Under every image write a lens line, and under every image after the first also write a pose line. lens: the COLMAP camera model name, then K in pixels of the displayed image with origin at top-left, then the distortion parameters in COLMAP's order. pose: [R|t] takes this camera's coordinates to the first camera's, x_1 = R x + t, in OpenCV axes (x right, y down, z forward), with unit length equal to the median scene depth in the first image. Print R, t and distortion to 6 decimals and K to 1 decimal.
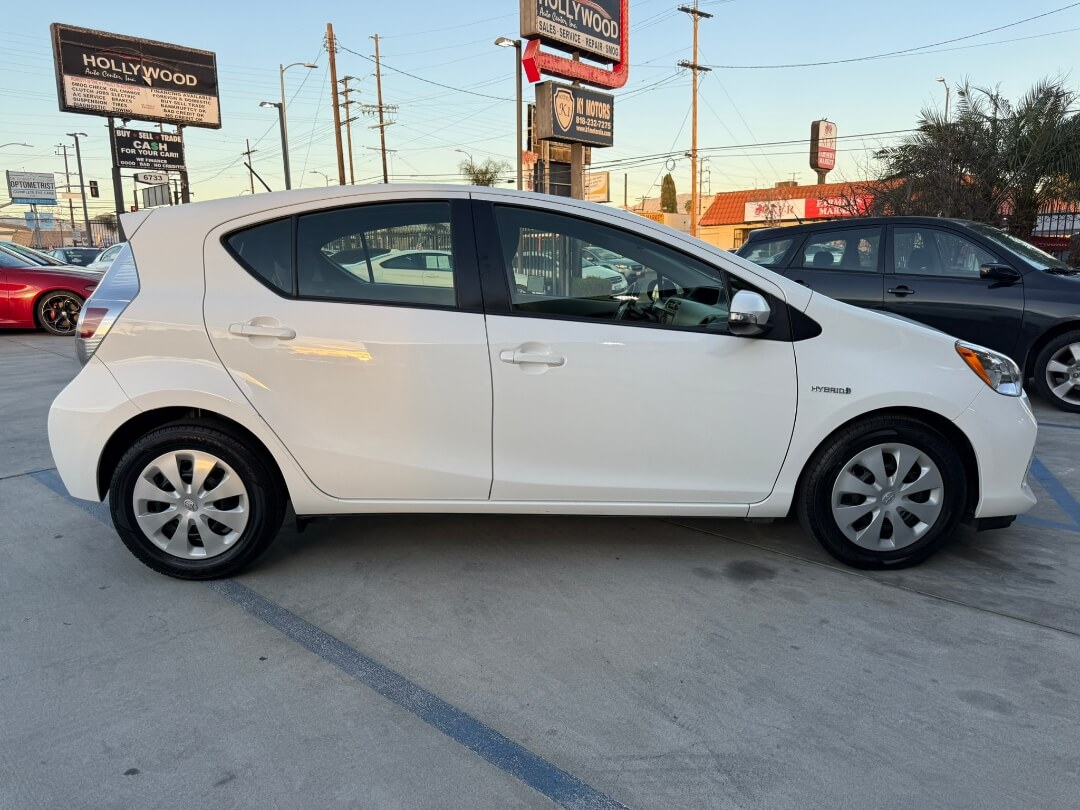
lens RADIAL K [[773.5, 0, 540.0], [0, 773.5, 405.0], [0, 0, 1]] dist [0.001264, -0.001528]
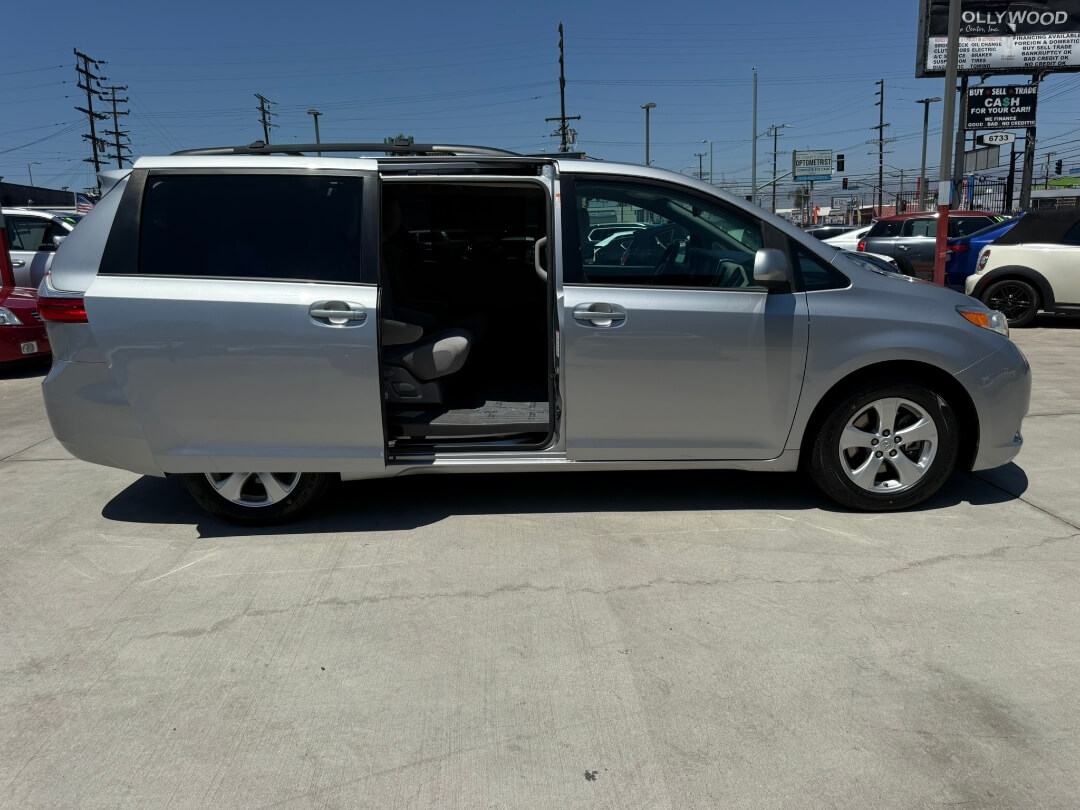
lens RADIAL K [[774.7, 0, 542.6], [0, 774.7, 406.7], [0, 0, 1]] dist [0.007076, -0.009775]
pose [[0.724531, 0.117983, -0.679070, -0.239050], [-0.090364, 0.992996, 0.076111, -0.004876], [0.683293, 0.006219, 0.730118, -0.017946]]
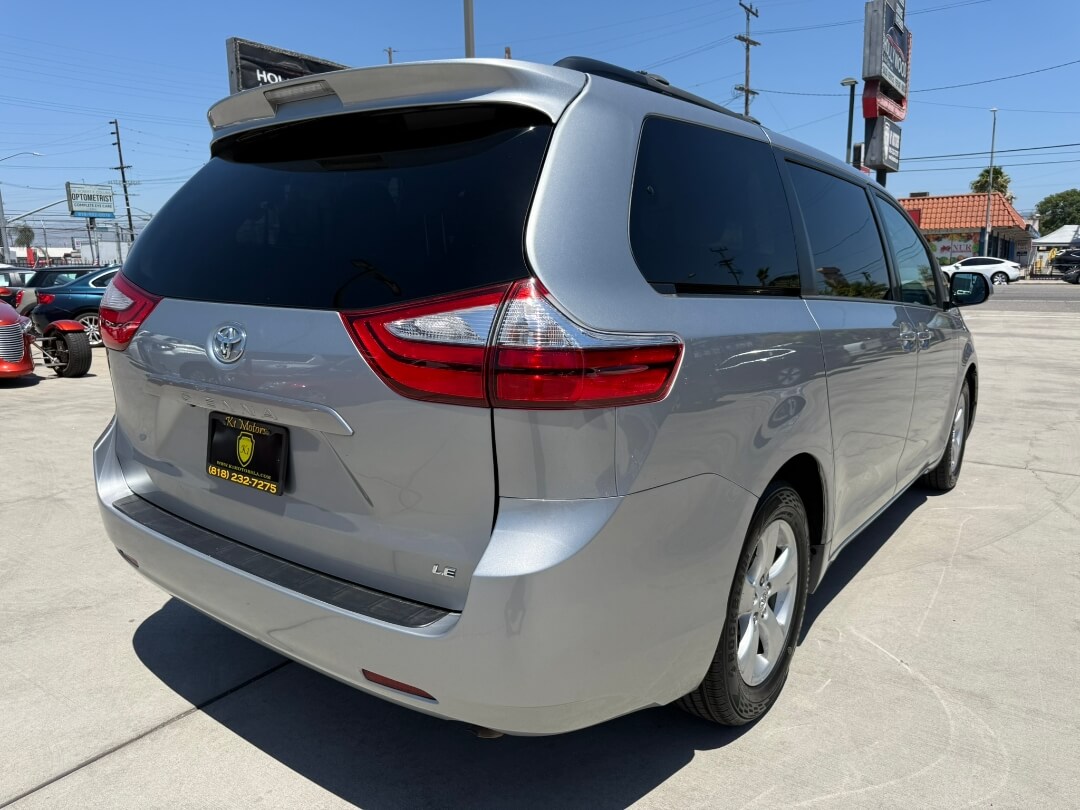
lens RADIAL K [[773.5, 0, 540.0], [0, 773.5, 405.0], [0, 0, 1]] dist [0.001264, -0.001528]
pose [[0.987137, -0.038555, 0.155160, -0.378529], [0.040092, 0.999173, -0.006785, -0.002287], [-0.154770, 0.012919, 0.987866, -0.028587]]
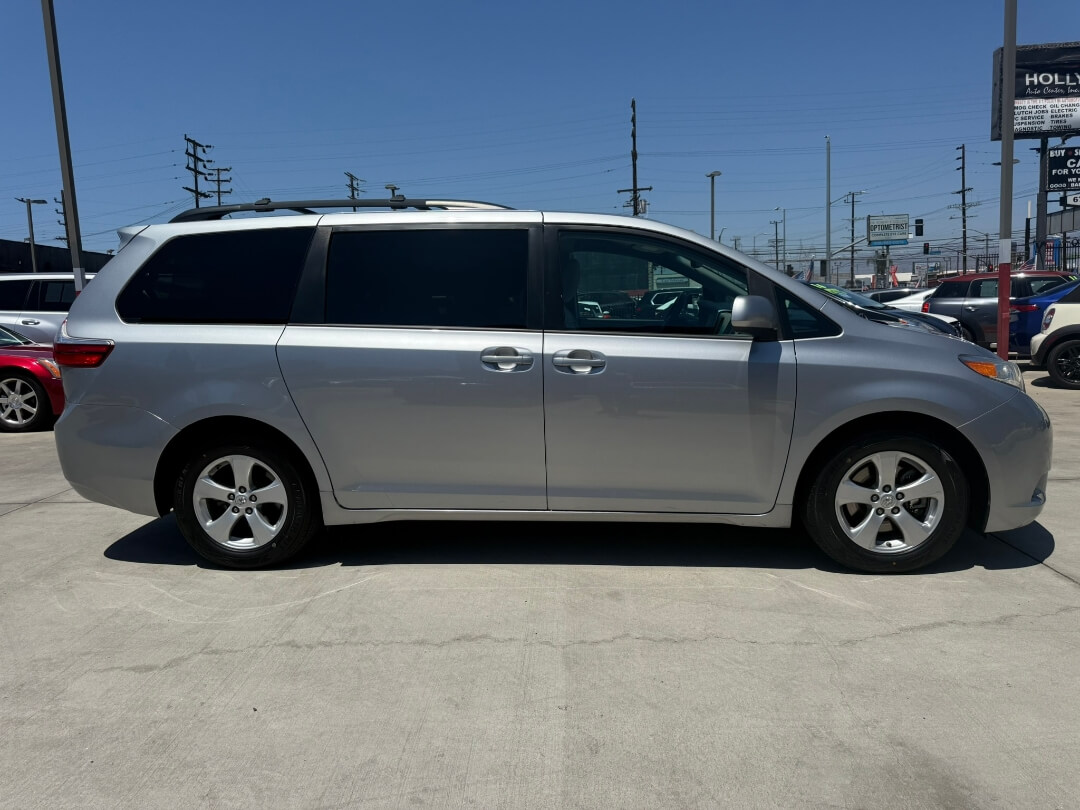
lens RADIAL K [[773.5, 0, 540.0], [0, 773.5, 405.0], [0, 0, 1]] dist [0.001264, -0.001528]
pose [[0.651056, 0.065517, -0.756196, -0.230351], [-0.100107, 0.994977, 0.000017, -0.003620], [0.752399, 0.075690, 0.654345, -0.006901]]
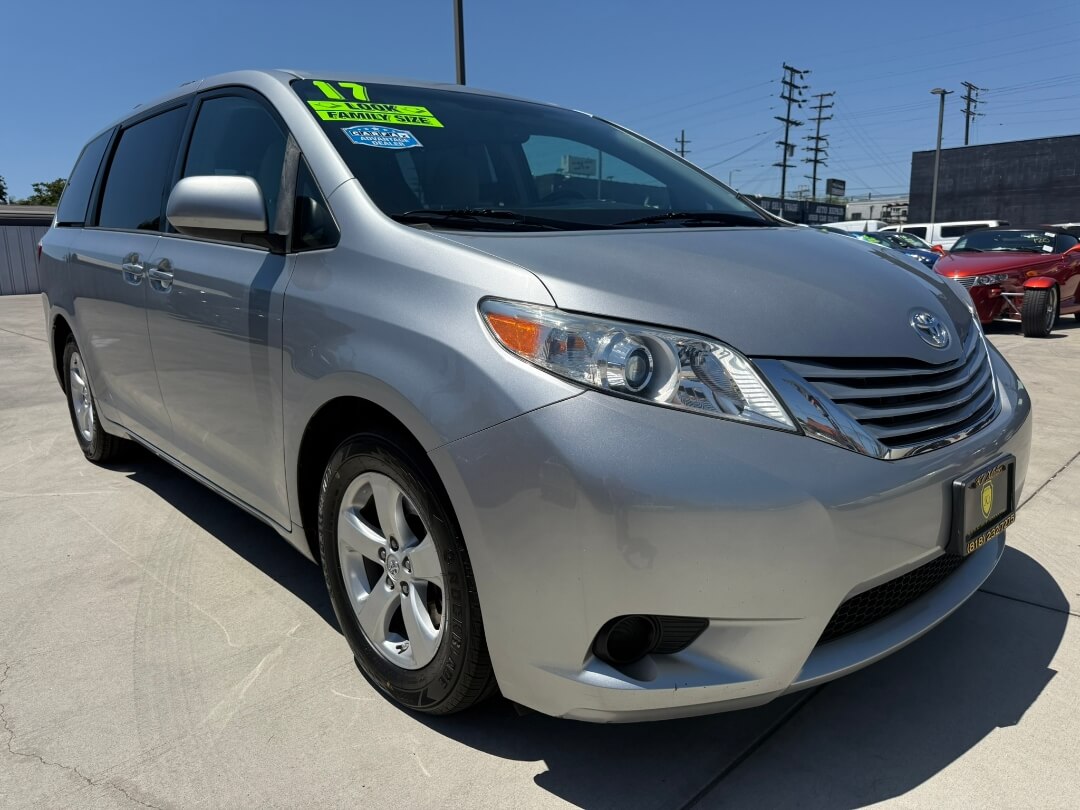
lens RADIAL K [[773.5, 0, 540.0], [0, 773.5, 405.0], [0, 0, 1]] dist [0.001264, -0.001528]
pose [[-0.041486, 0.183799, -0.982088, -0.226160], [-0.169081, 0.967466, 0.188205, -0.019358], [0.984729, 0.173860, -0.009059, 0.111324]]
